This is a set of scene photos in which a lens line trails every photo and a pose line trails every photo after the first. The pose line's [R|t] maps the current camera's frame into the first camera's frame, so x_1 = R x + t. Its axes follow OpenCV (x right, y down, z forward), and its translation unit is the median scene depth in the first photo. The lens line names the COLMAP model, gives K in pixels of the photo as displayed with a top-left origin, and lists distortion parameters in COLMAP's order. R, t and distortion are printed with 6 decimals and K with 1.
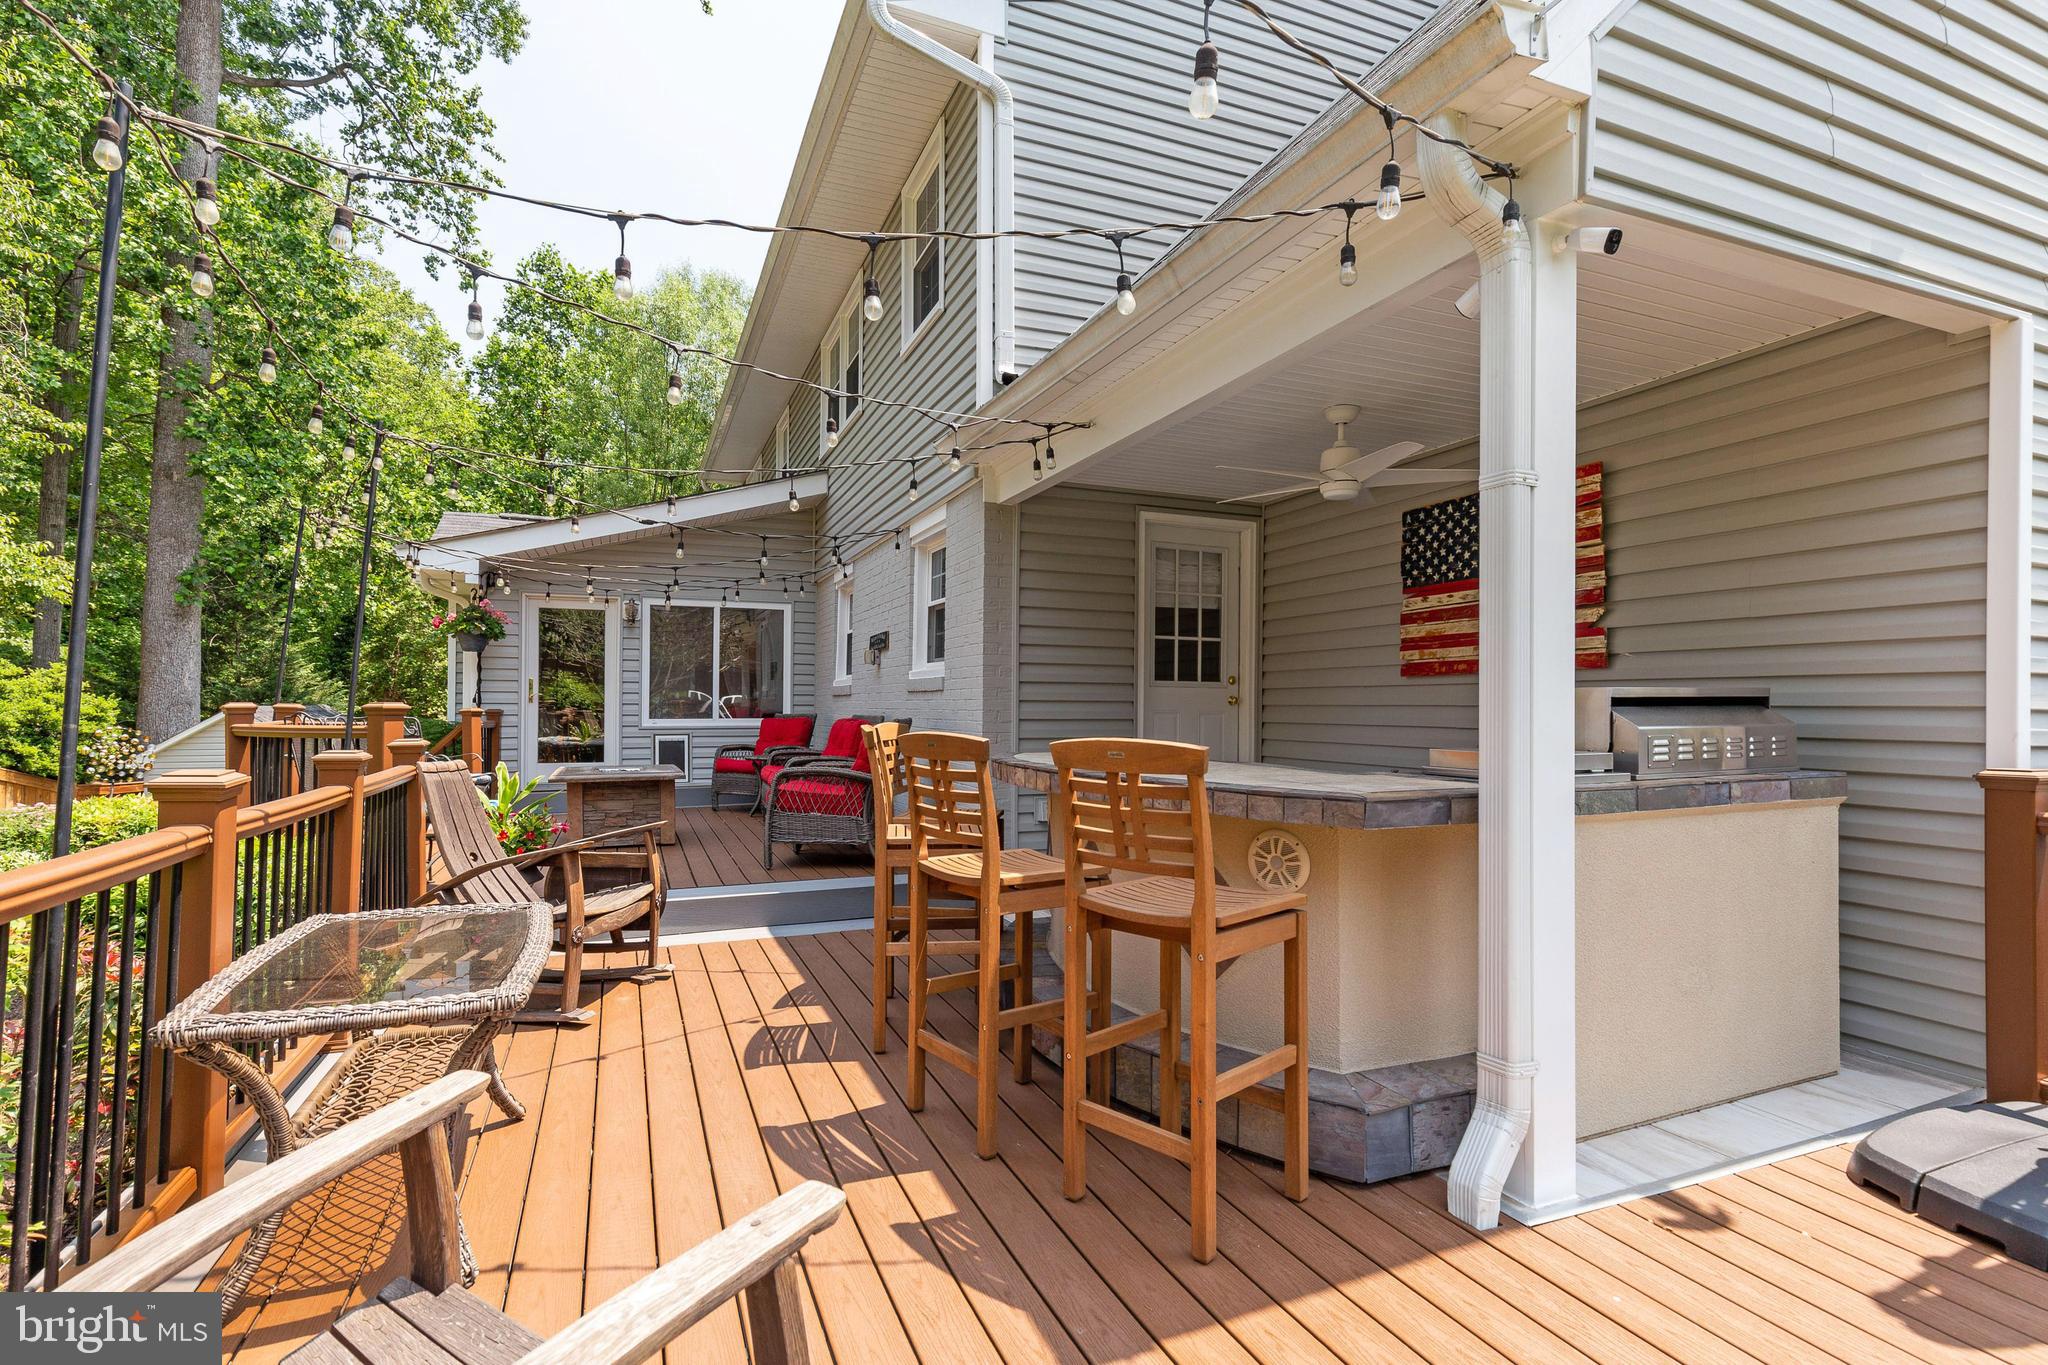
lens RADIAL K [[945.2, 0, 1013.2], [0, 945.2, 684.4], [0, 0, 1]] dist [0.008695, -0.001471]
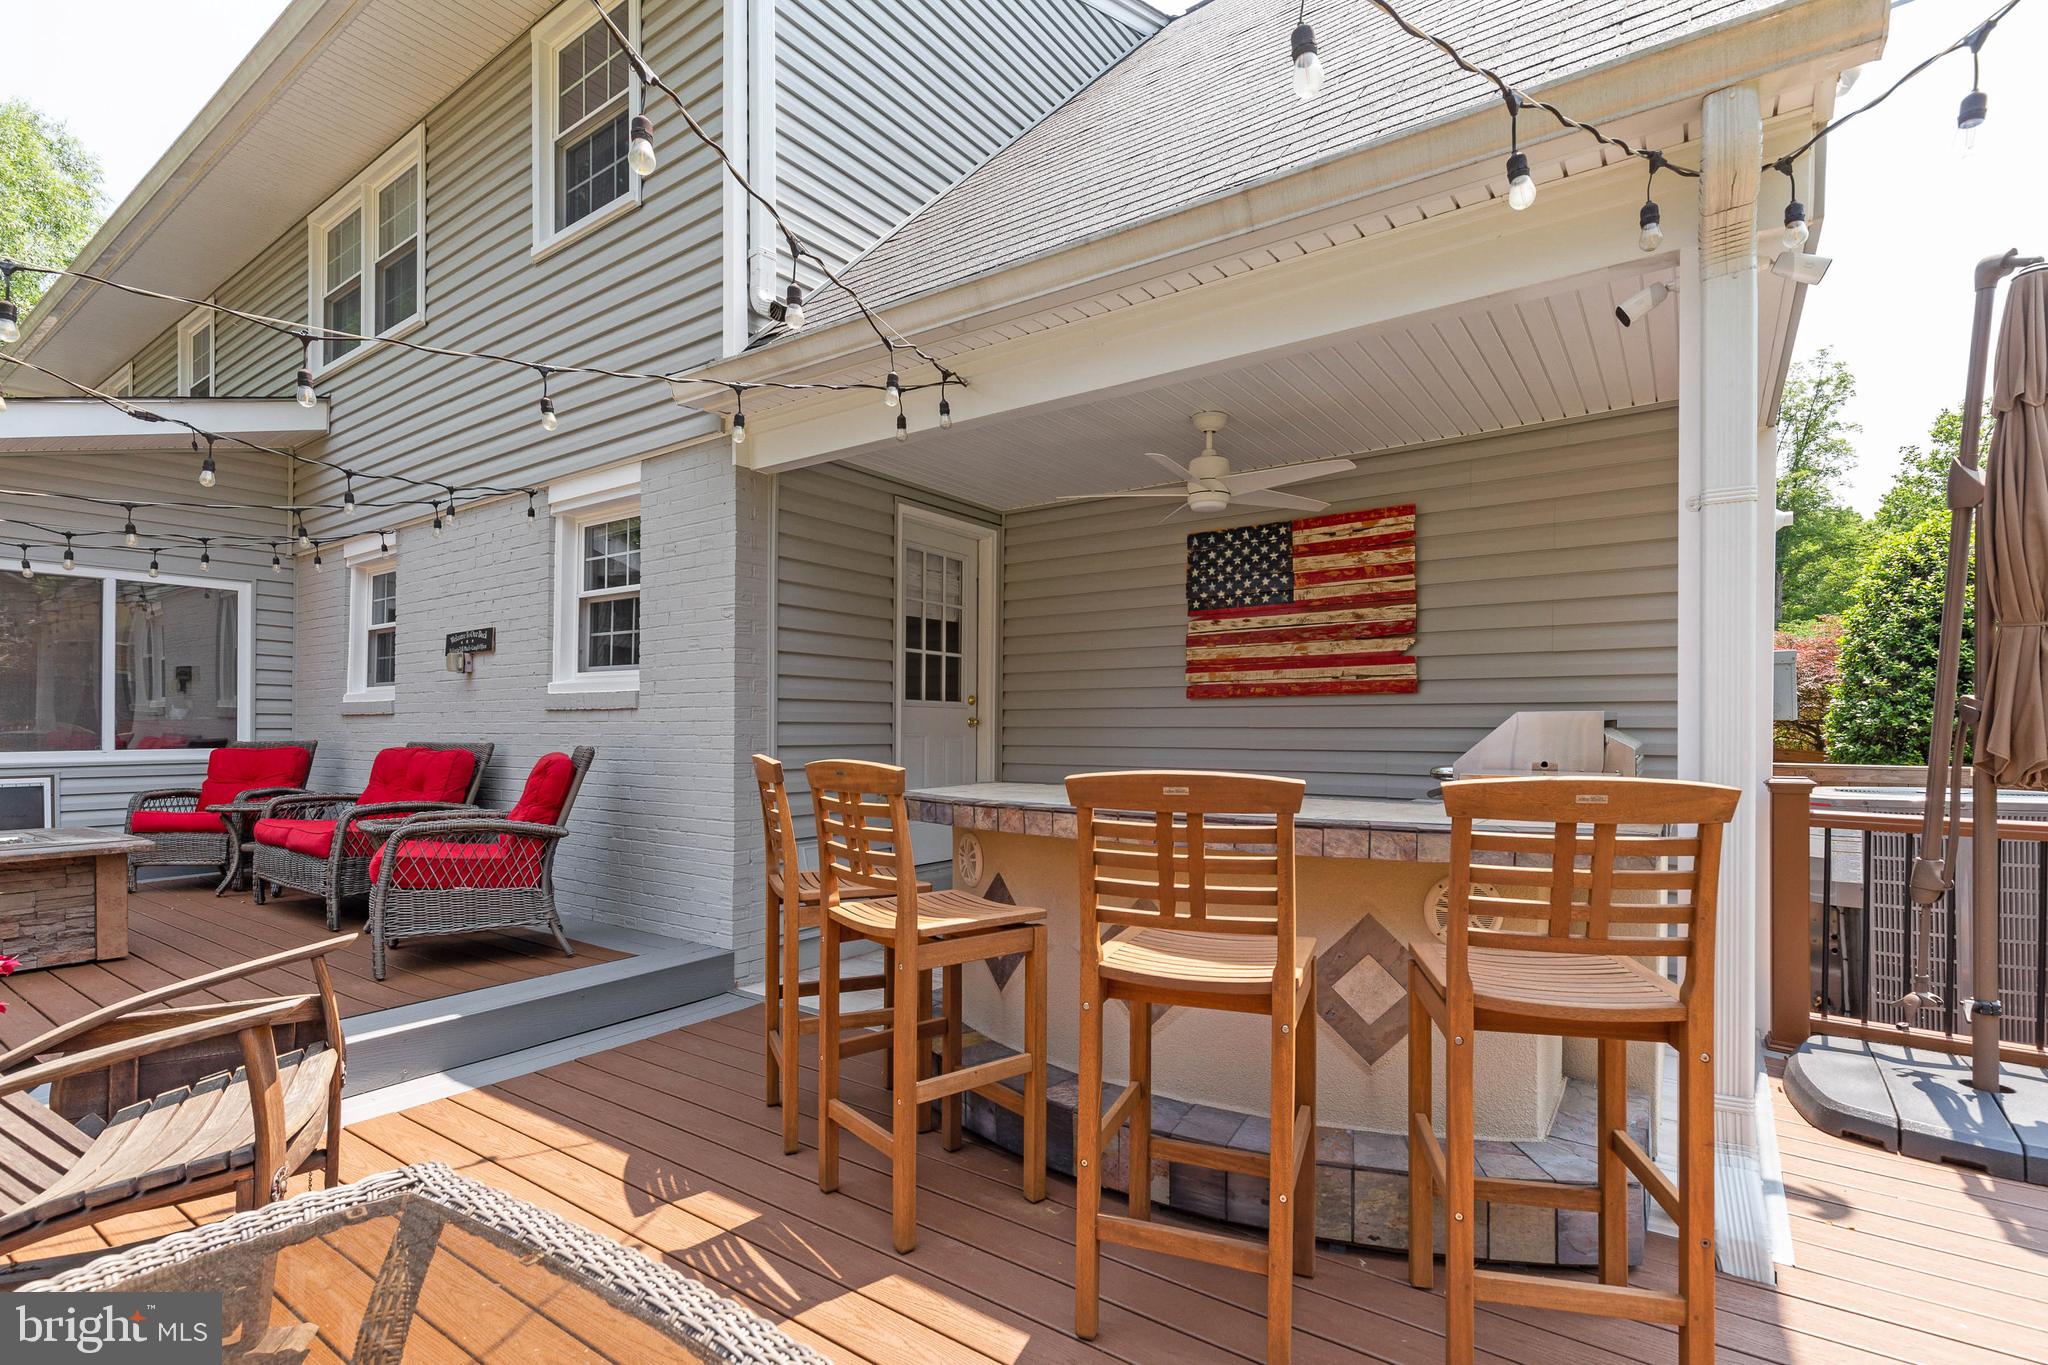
lens RADIAL K [[945.2, 0, 1033.2], [0, 945.2, 714.1], [0, 0, 1]] dist [0.008695, -0.001471]
pose [[0.850838, 0.004493, 0.525409, -0.231141], [-0.009274, 0.999936, 0.006469, 0.002961], [-0.525347, -0.010377, 0.850825, 0.213964]]
